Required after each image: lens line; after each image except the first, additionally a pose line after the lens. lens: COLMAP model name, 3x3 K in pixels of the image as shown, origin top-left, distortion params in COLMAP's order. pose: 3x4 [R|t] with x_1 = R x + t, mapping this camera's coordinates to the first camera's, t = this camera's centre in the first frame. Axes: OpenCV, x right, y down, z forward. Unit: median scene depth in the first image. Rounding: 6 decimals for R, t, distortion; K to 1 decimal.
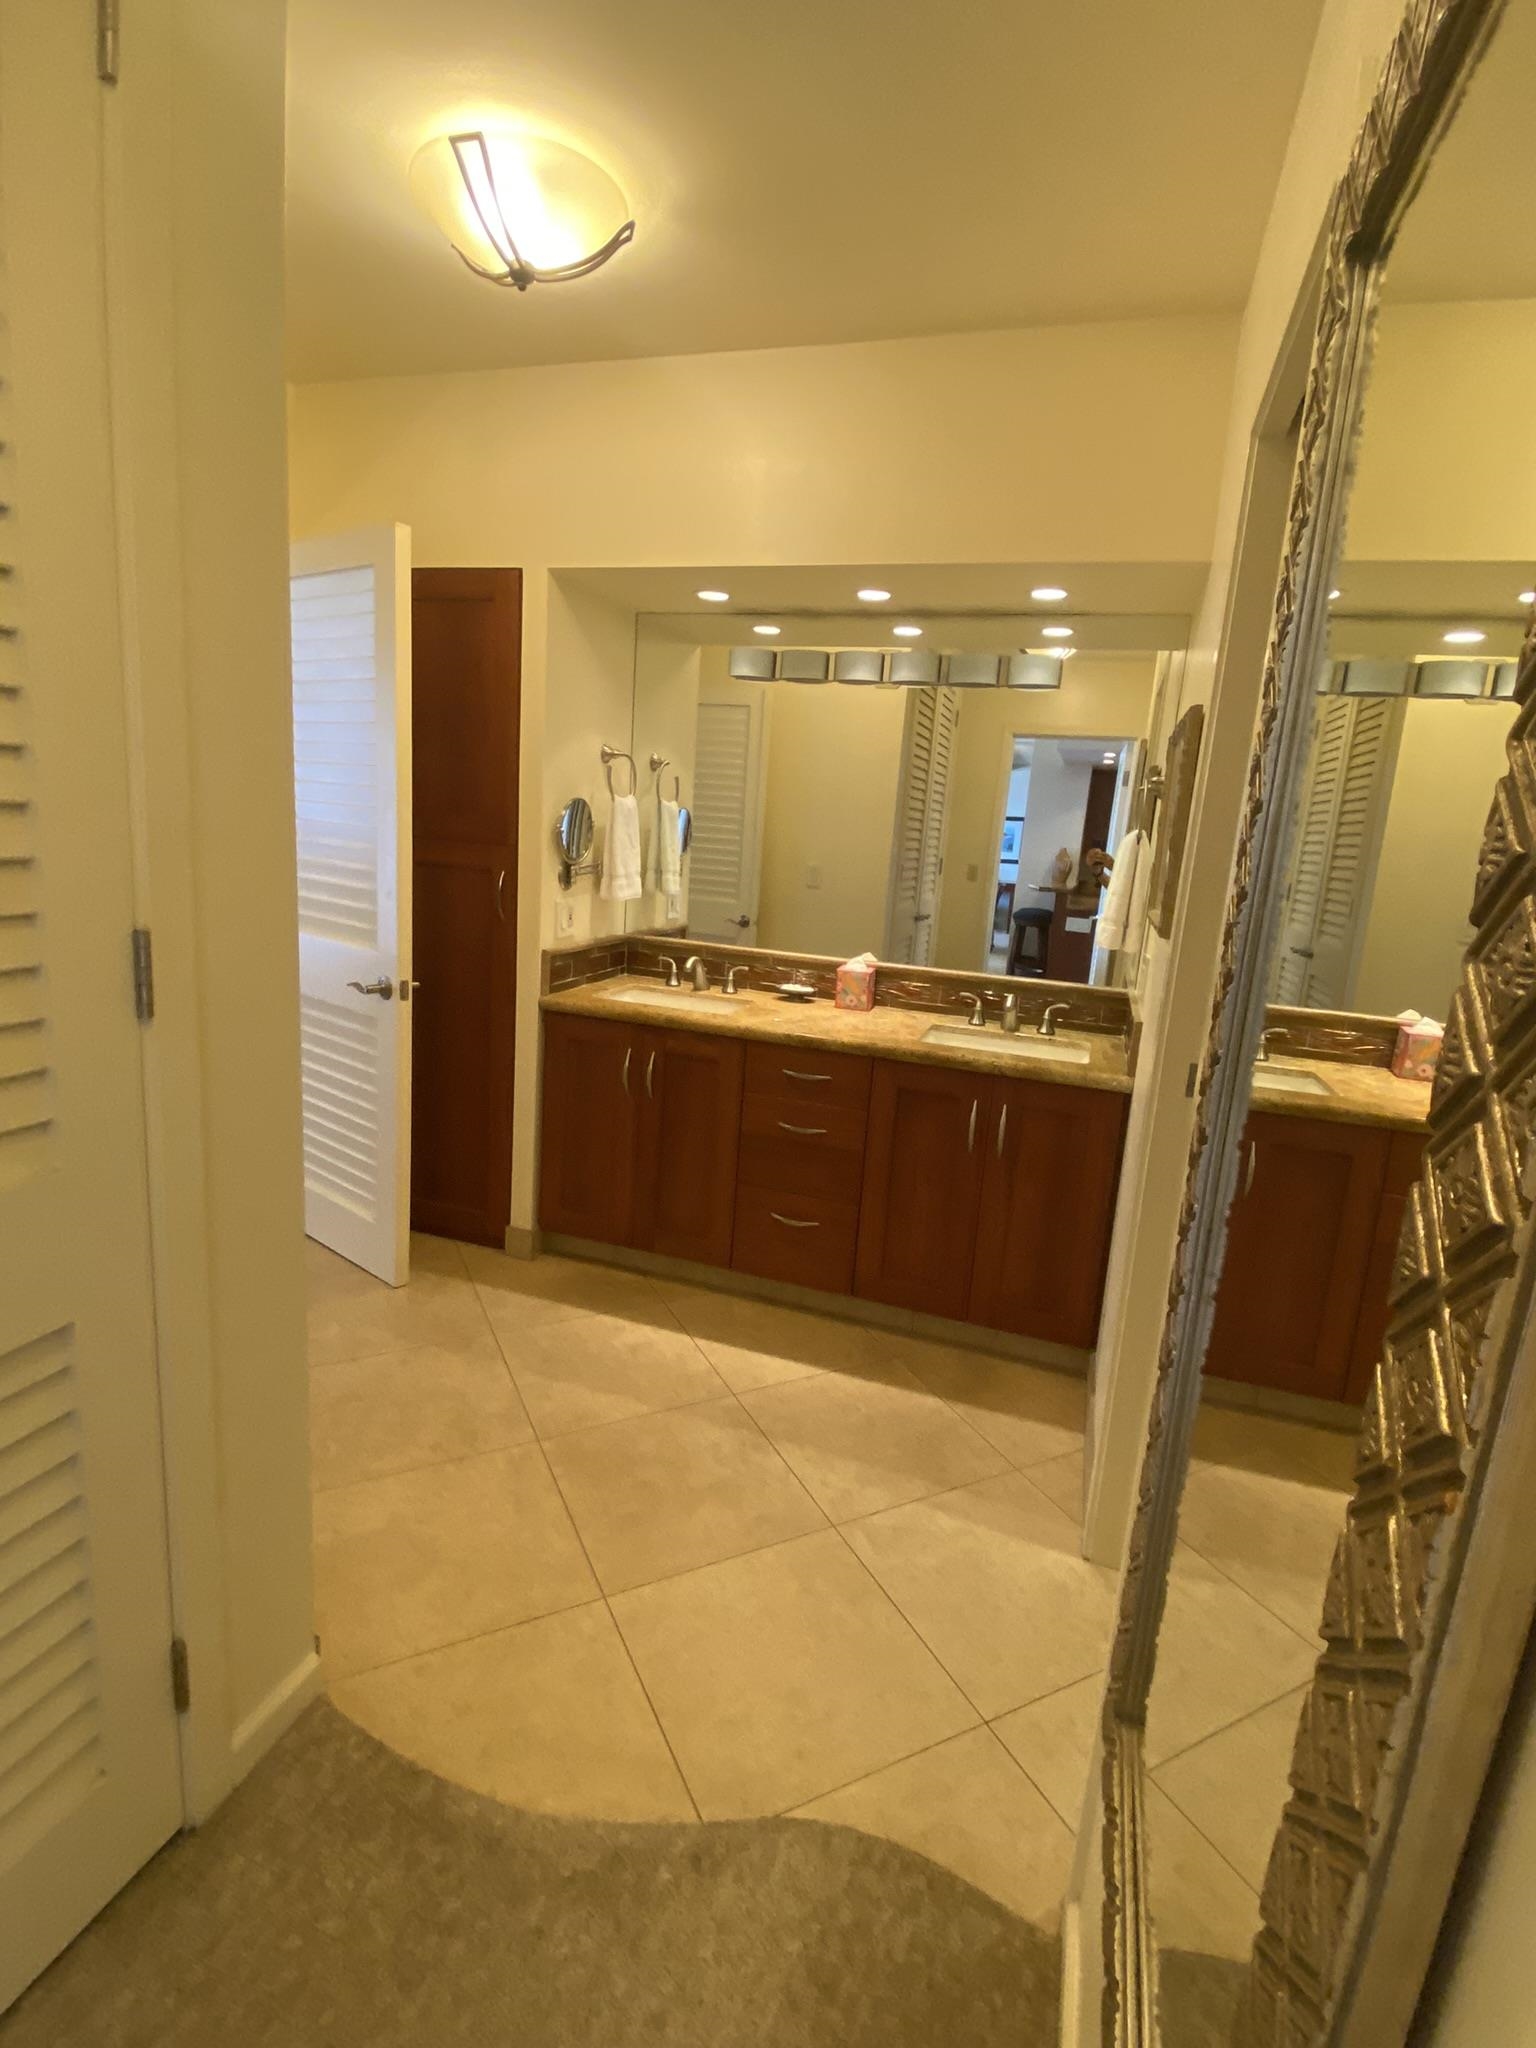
lens RADIAL K [[982.2, 0, 779.3], [0, 982.2, 1024.1], [0, 0, 1]] dist [0.024102, -0.023895]
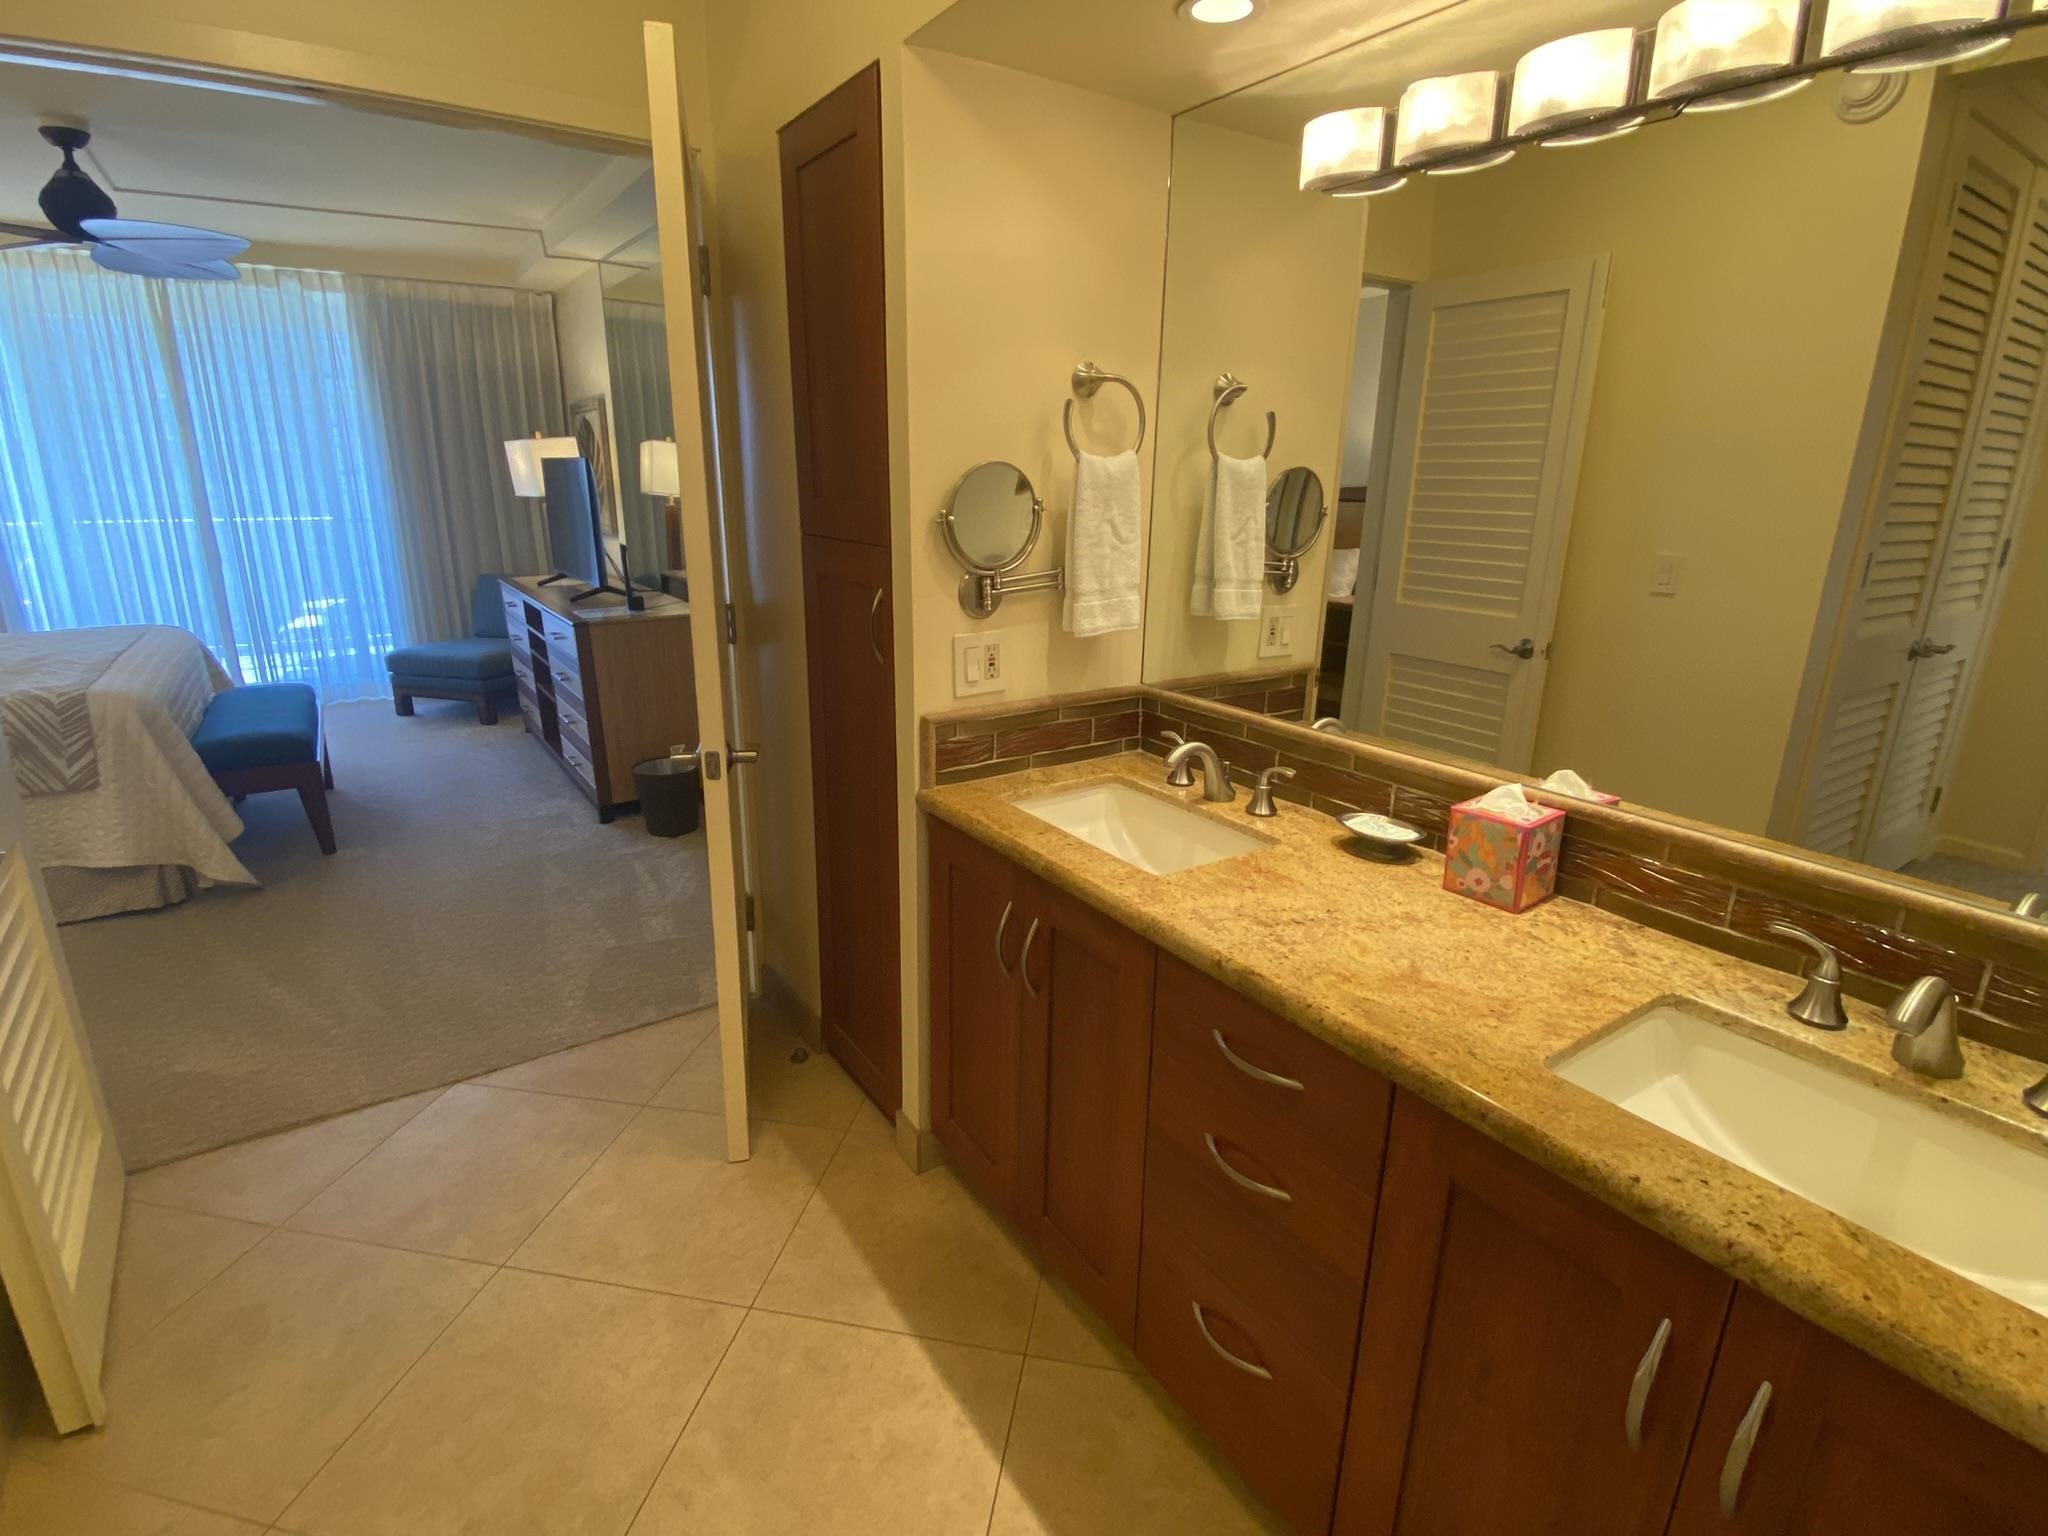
lens RADIAL K [[982.2, 0, 1016.5], [0, 982.2, 761.6], [0, 0, 1]] dist [0.024102, -0.023895]
pose [[0.781732, 0.116683, -0.612601, 0.176504], [-0.084753, 0.993104, 0.081005, -0.095716], [0.617828, -0.011405, 0.786230, 0.517355]]
